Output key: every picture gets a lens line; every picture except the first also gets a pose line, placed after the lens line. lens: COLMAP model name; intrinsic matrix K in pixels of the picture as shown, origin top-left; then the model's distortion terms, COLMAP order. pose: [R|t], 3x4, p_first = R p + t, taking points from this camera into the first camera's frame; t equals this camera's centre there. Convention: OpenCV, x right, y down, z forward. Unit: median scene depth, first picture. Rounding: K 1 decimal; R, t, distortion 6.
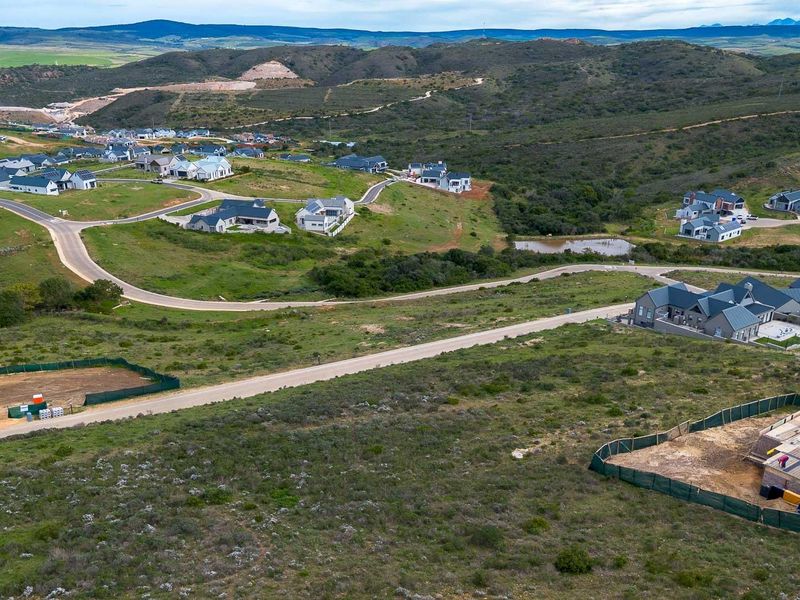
lens RADIAL K [[815.7, 0, 400.0], [0, 815.7, 300.0], [0, 0, 1]] dist [0.004669, 0.003947]
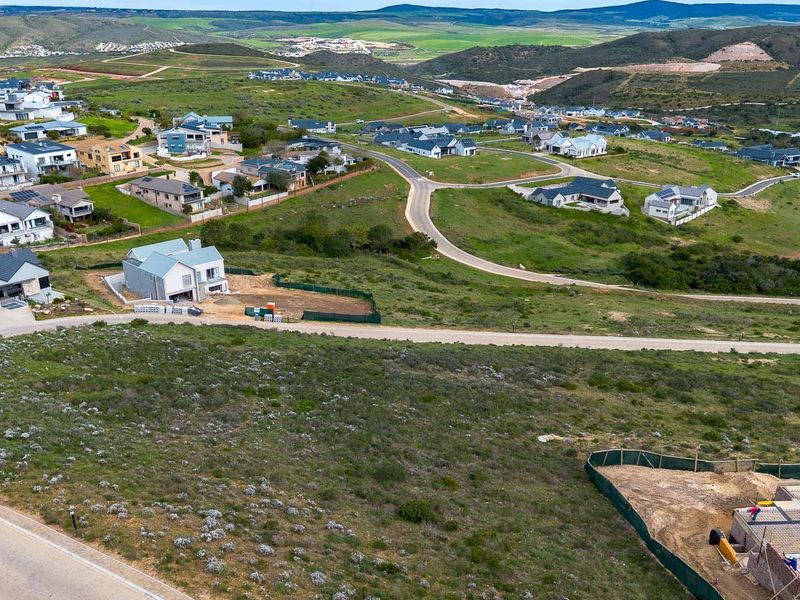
lens RADIAL K [[815.7, 0, 400.0], [0, 815.7, 300.0], [0, 0, 1]] dist [0.004669, 0.003947]
pose [[0.818995, 0.177842, -0.545545, 0.184717], [-0.166573, 0.983502, 0.070546, -0.005721], [0.549091, 0.033097, 0.835107, 0.027845]]
